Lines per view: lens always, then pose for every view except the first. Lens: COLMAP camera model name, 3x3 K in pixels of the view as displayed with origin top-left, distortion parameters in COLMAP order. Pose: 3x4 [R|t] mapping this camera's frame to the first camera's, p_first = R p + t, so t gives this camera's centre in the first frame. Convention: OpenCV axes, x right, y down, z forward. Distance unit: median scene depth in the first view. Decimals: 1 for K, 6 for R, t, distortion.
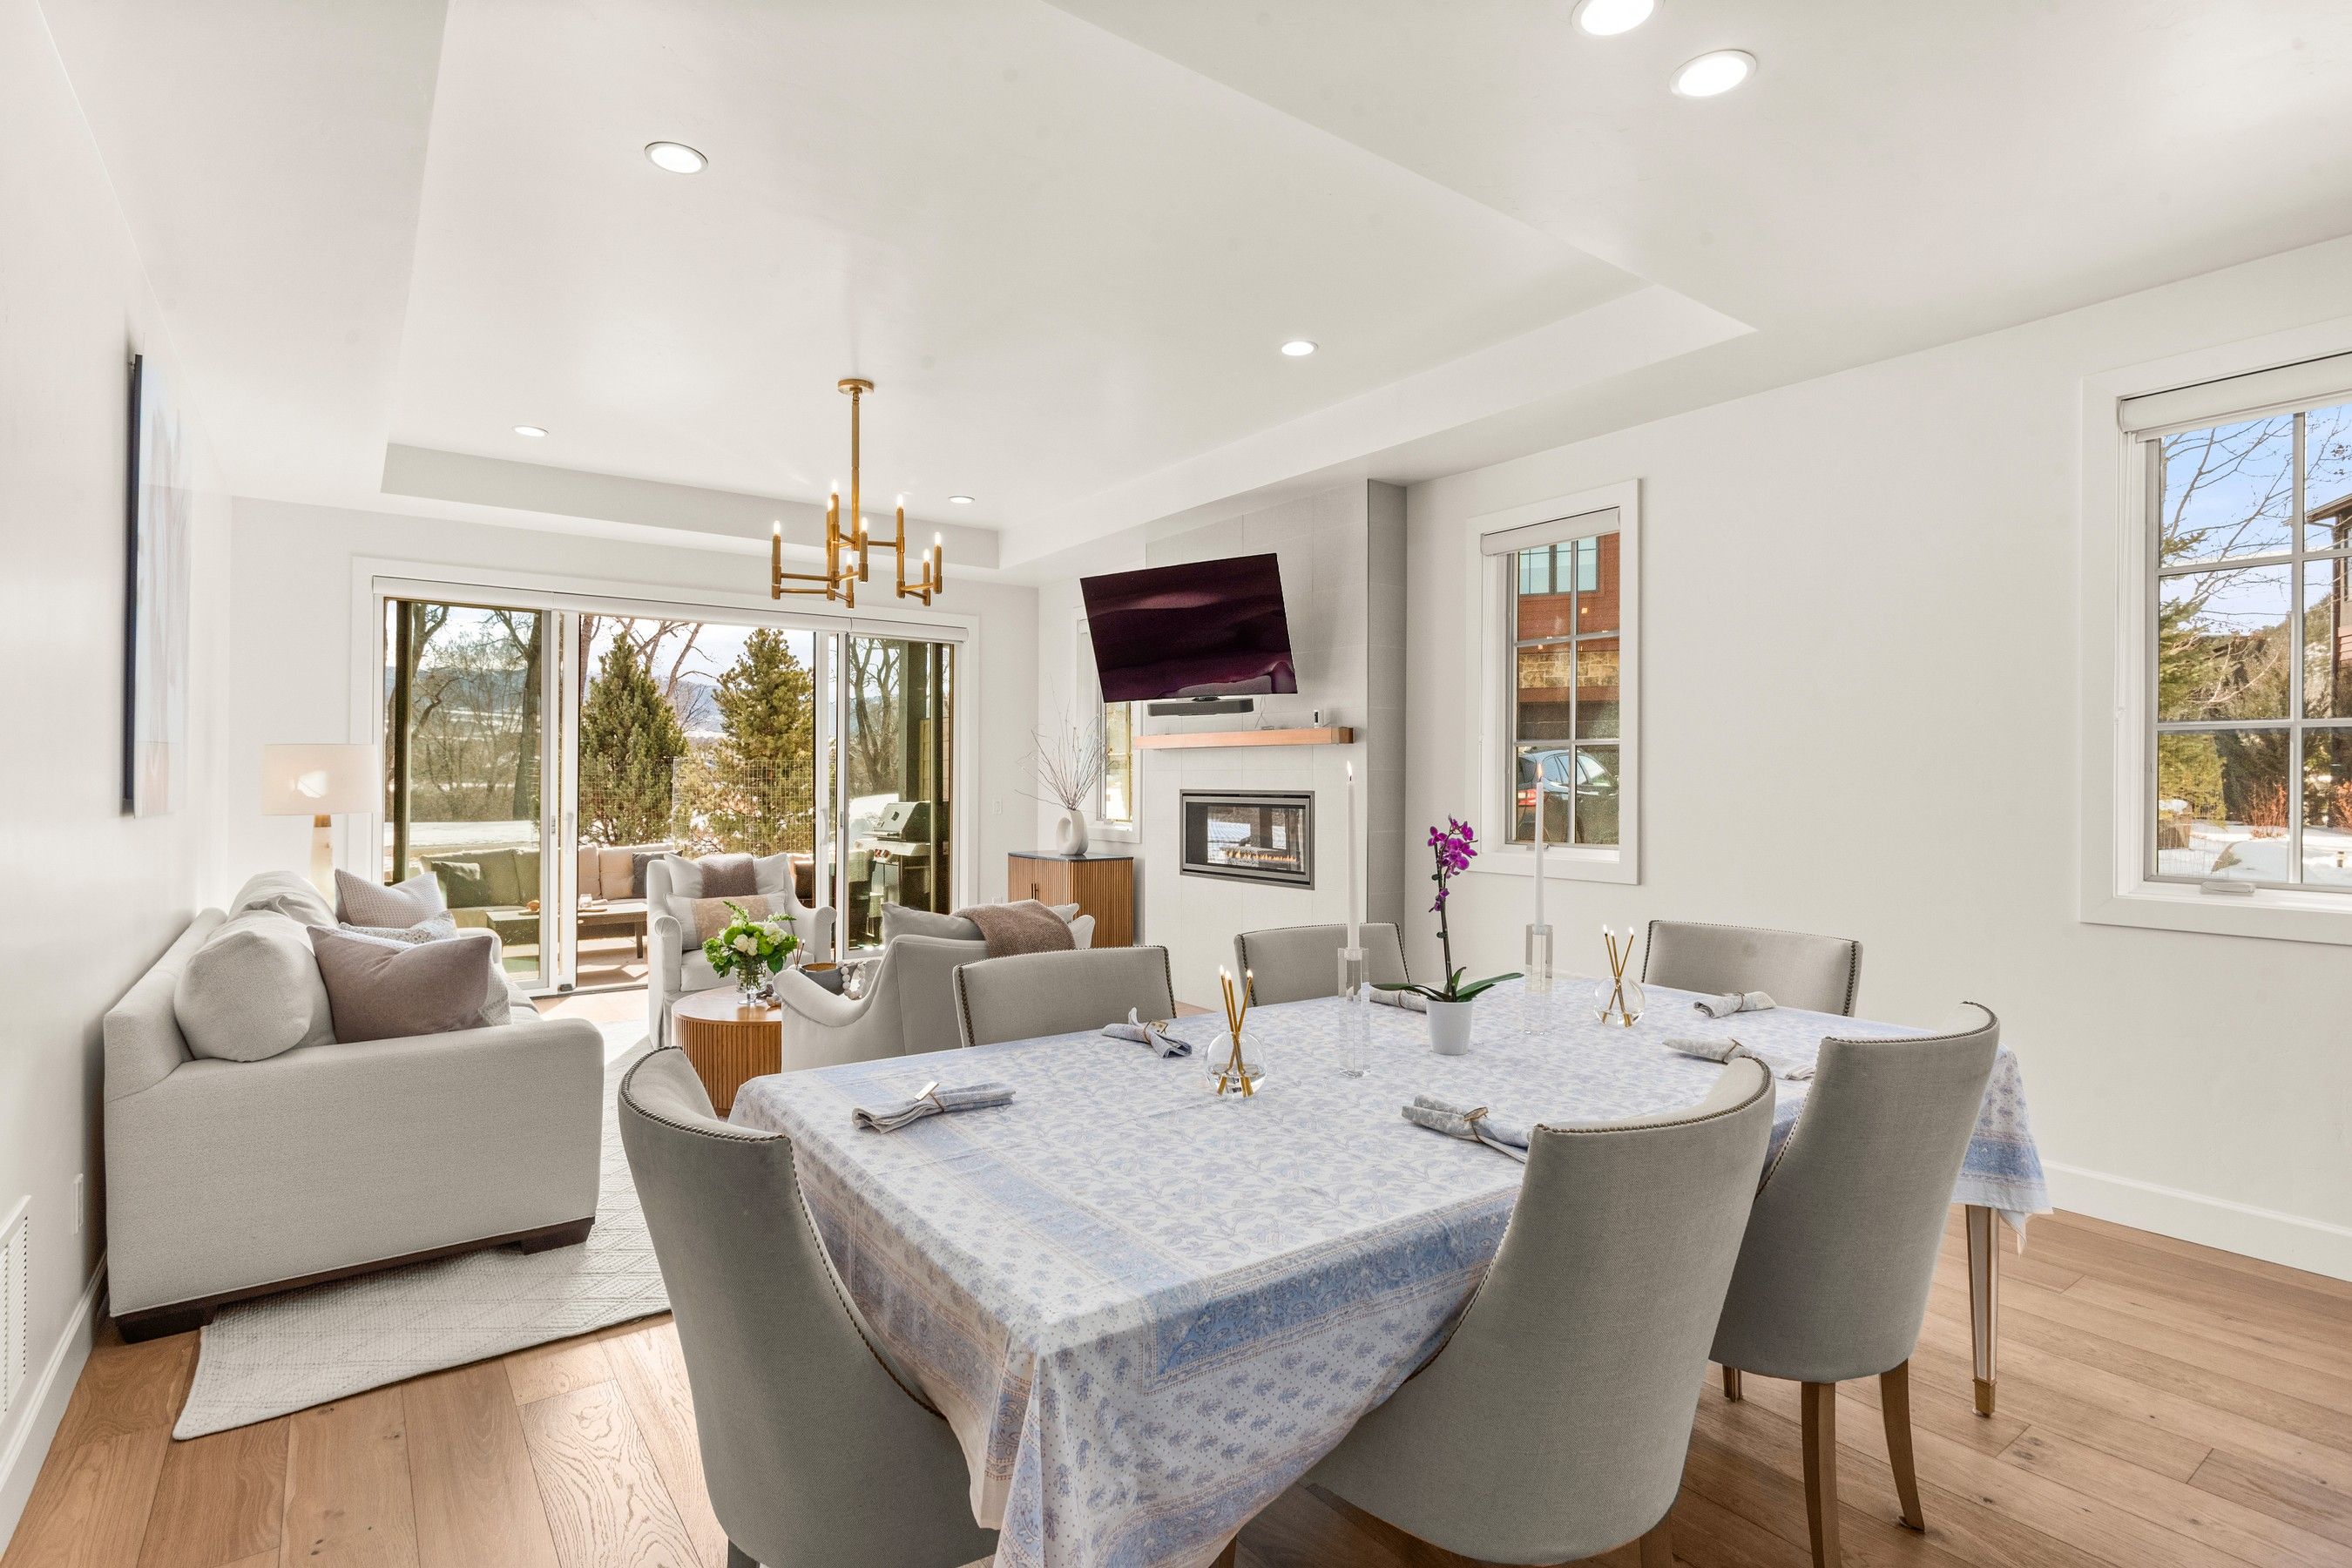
lens RADIAL K [[1145.6, 0, 1176.0], [0, 1145.6, 784.0], [0, 0, 1]] dist [-0.001665, -0.000269]
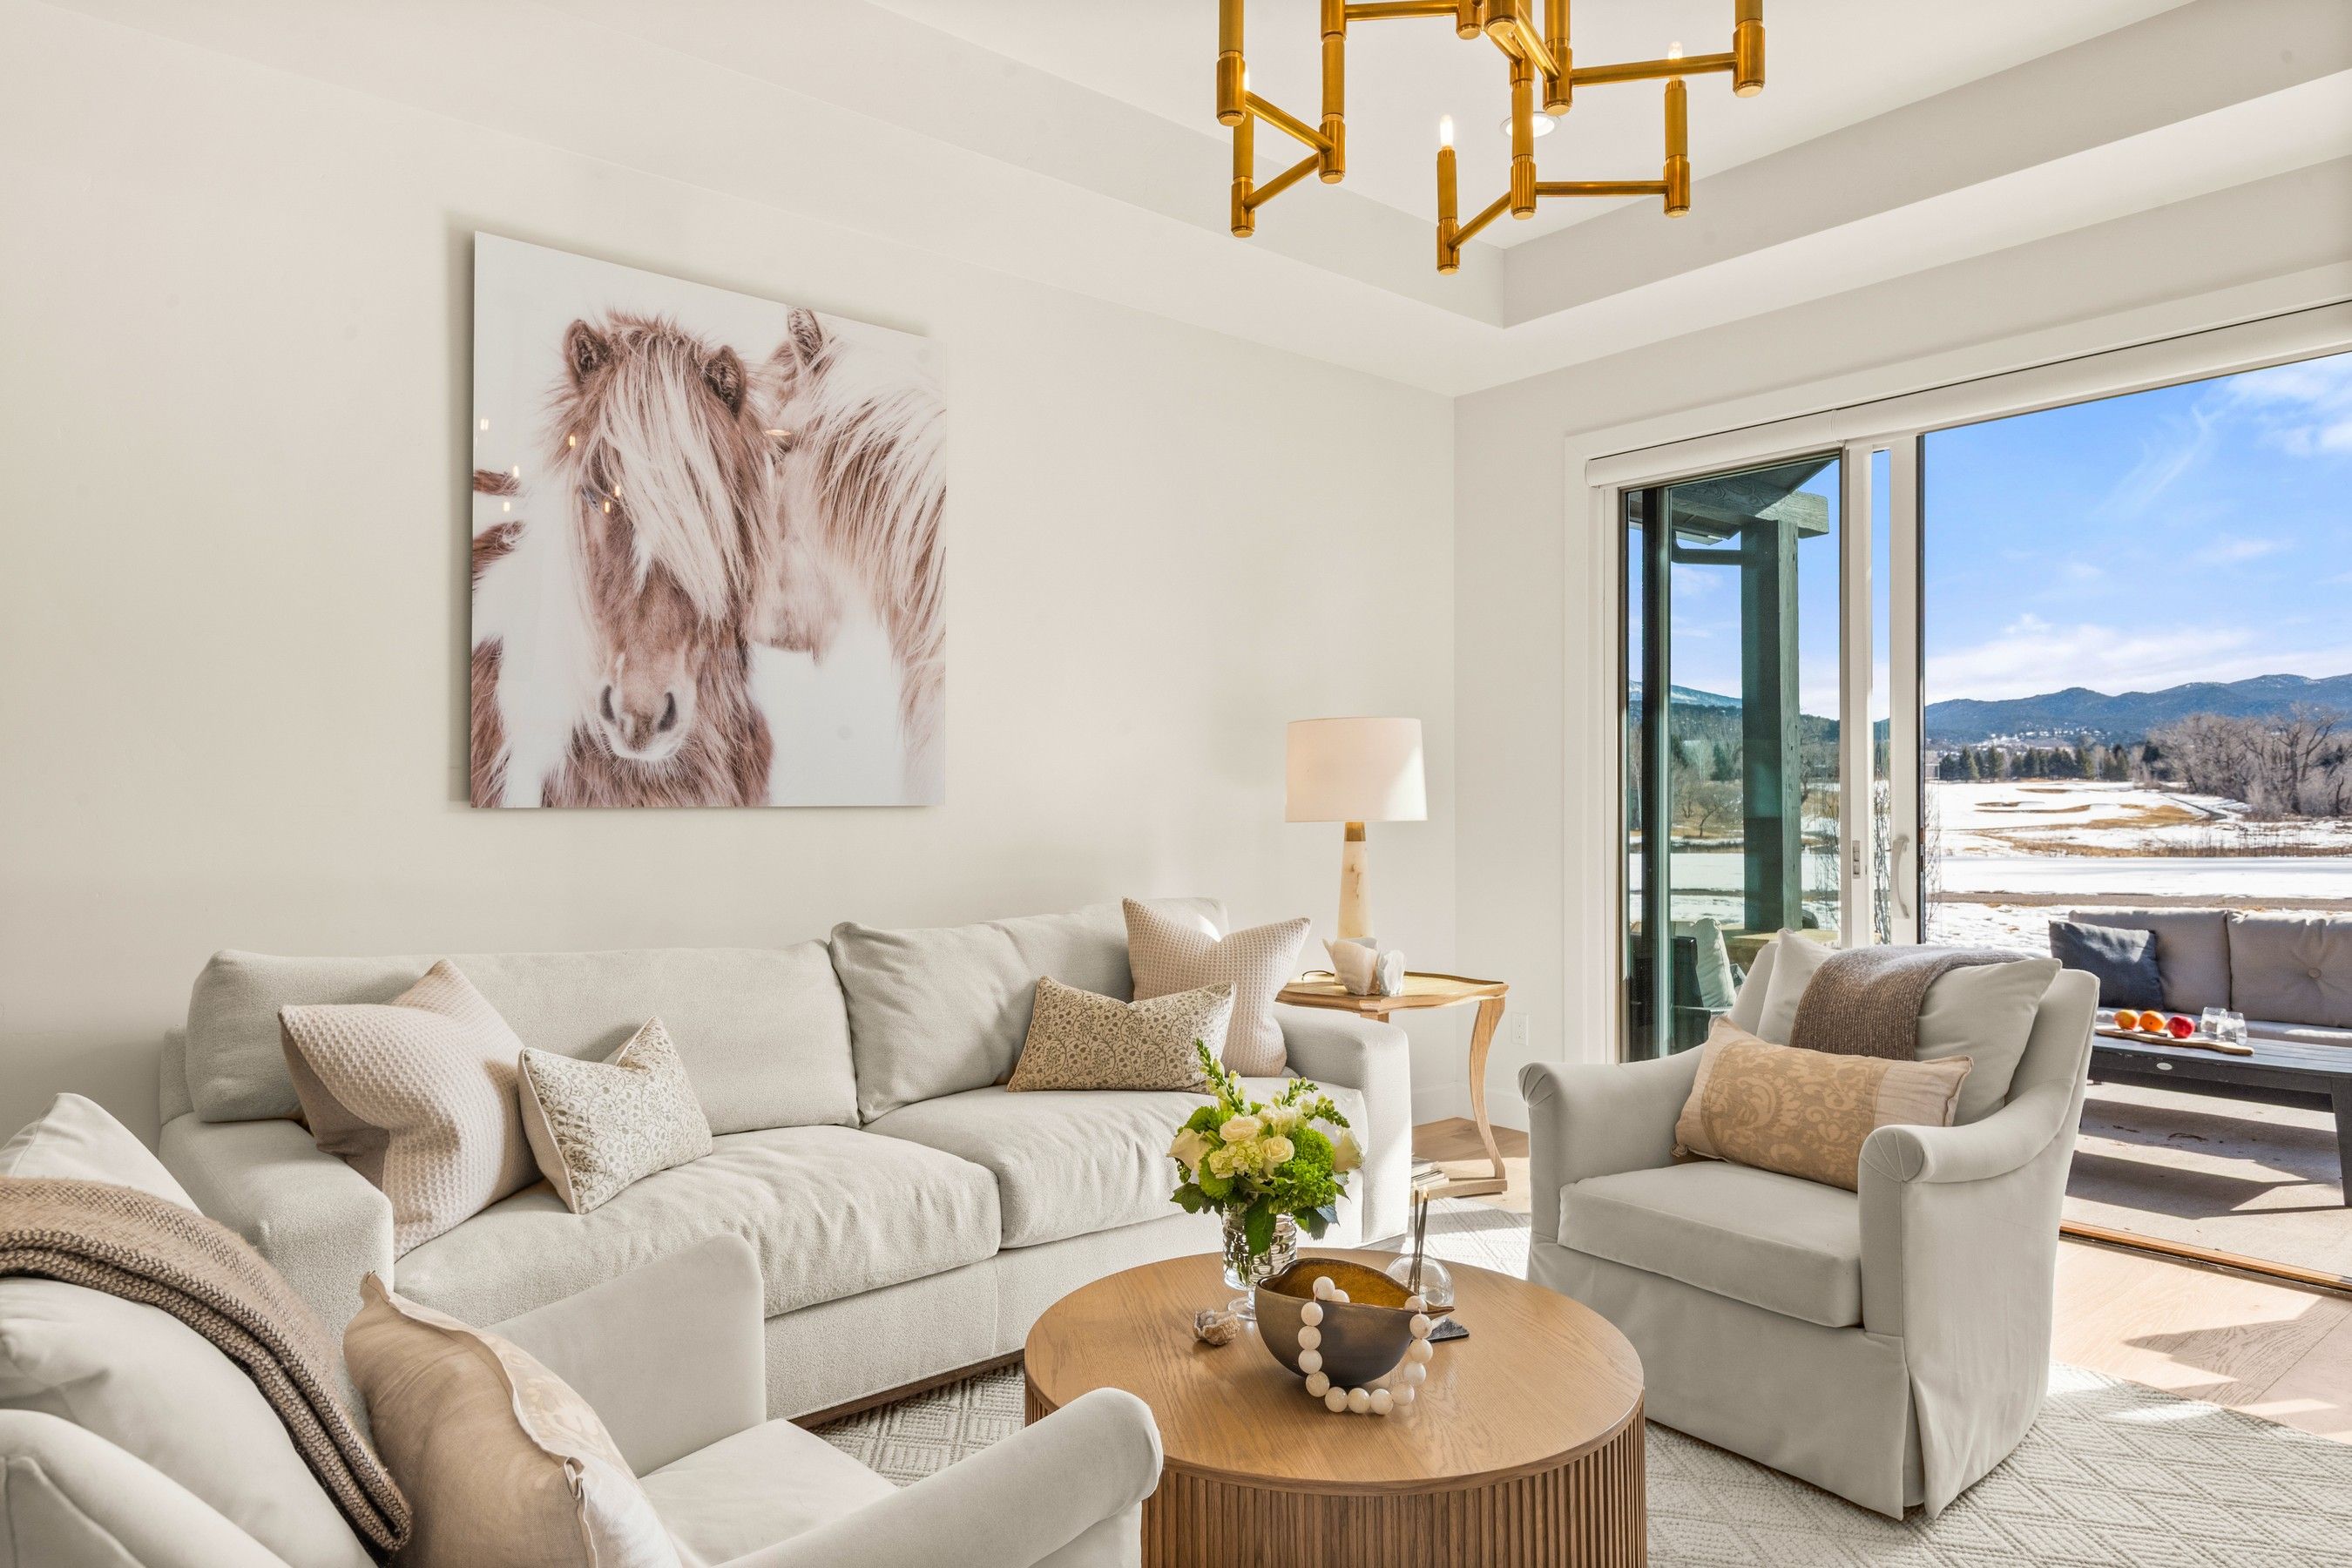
lens RADIAL K [[1452.7, 0, 1176.0], [0, 1452.7, 784.0], [0, 0, 1]] dist [0.002950, -0.002738]
pose [[0.064900, -0.012524, -0.997813, 0.102644], [-0.003533, 0.999912, -0.012781, 0.013650], [0.997886, 0.004355, 0.064850, 0.766967]]
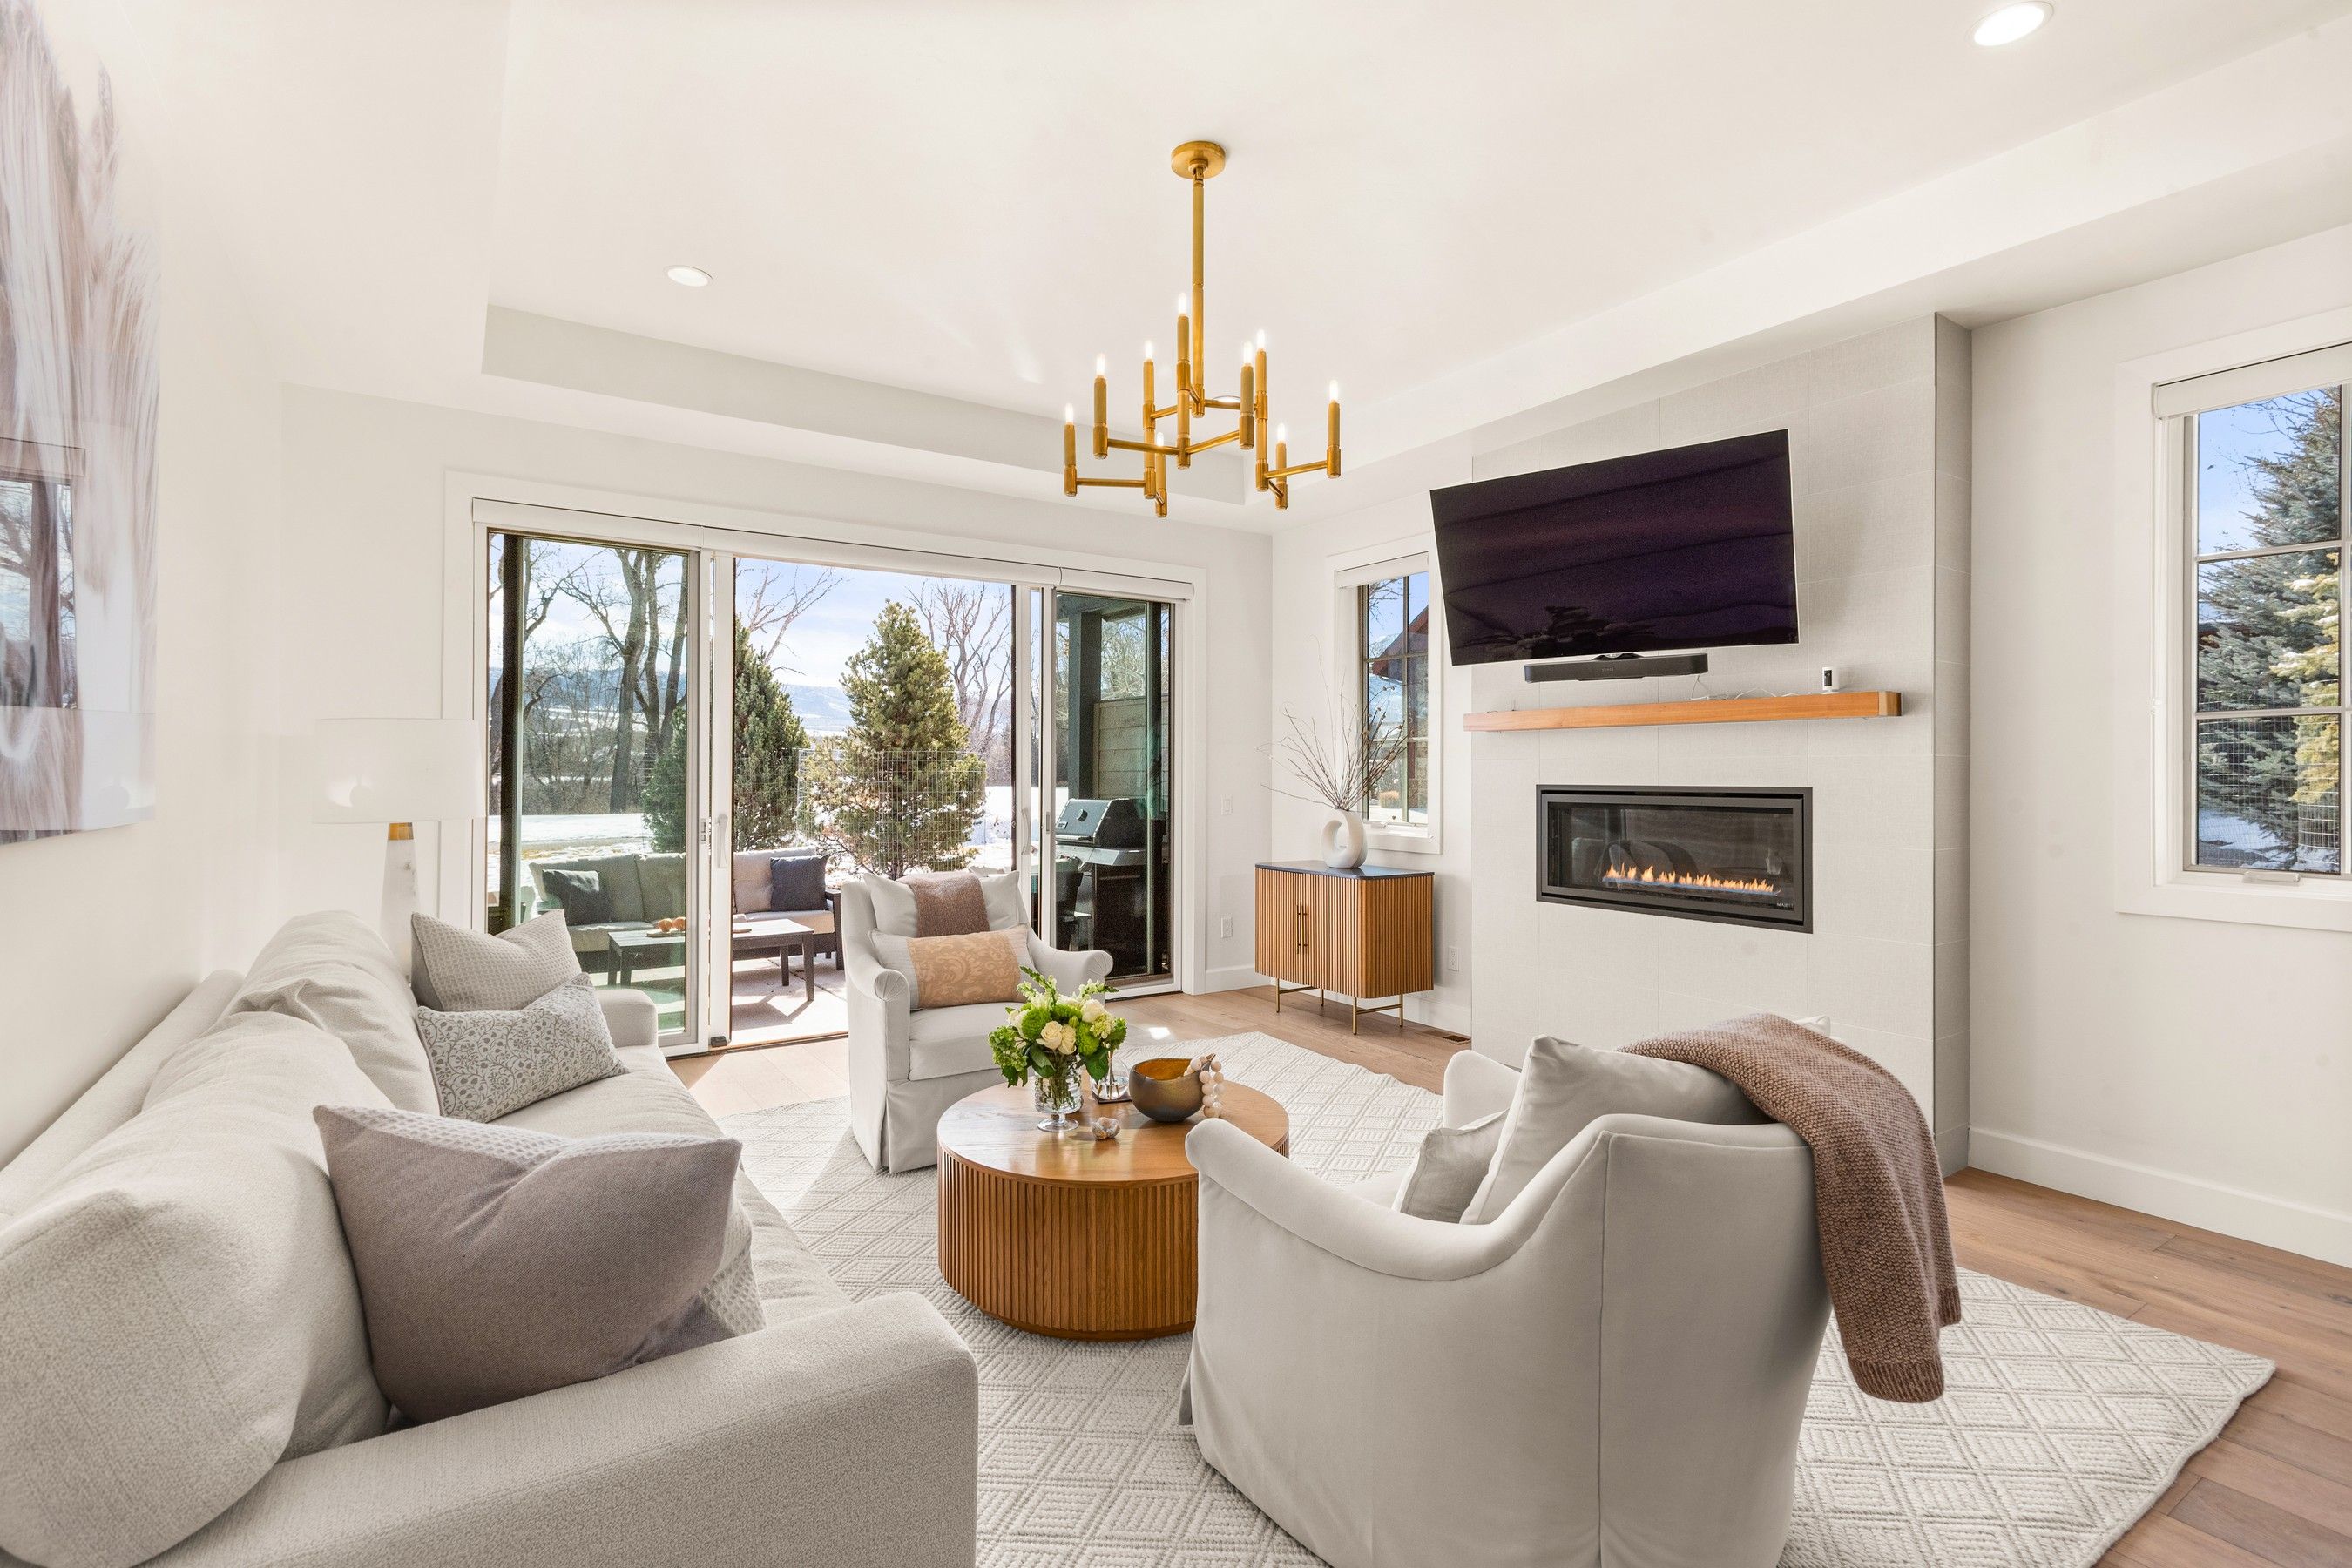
lens RADIAL K [[1098.5, 0, 1169.2], [0, 1098.5, 780.0], [0, 0, 1]] dist [0.012572, -0.000074]
pose [[0.998638, -0.000017, -0.052175, -0.227644], [0.000148, 0.999997, 0.002506, -0.000239], [0.052174, -0.002510, 0.998635, 0.328689]]
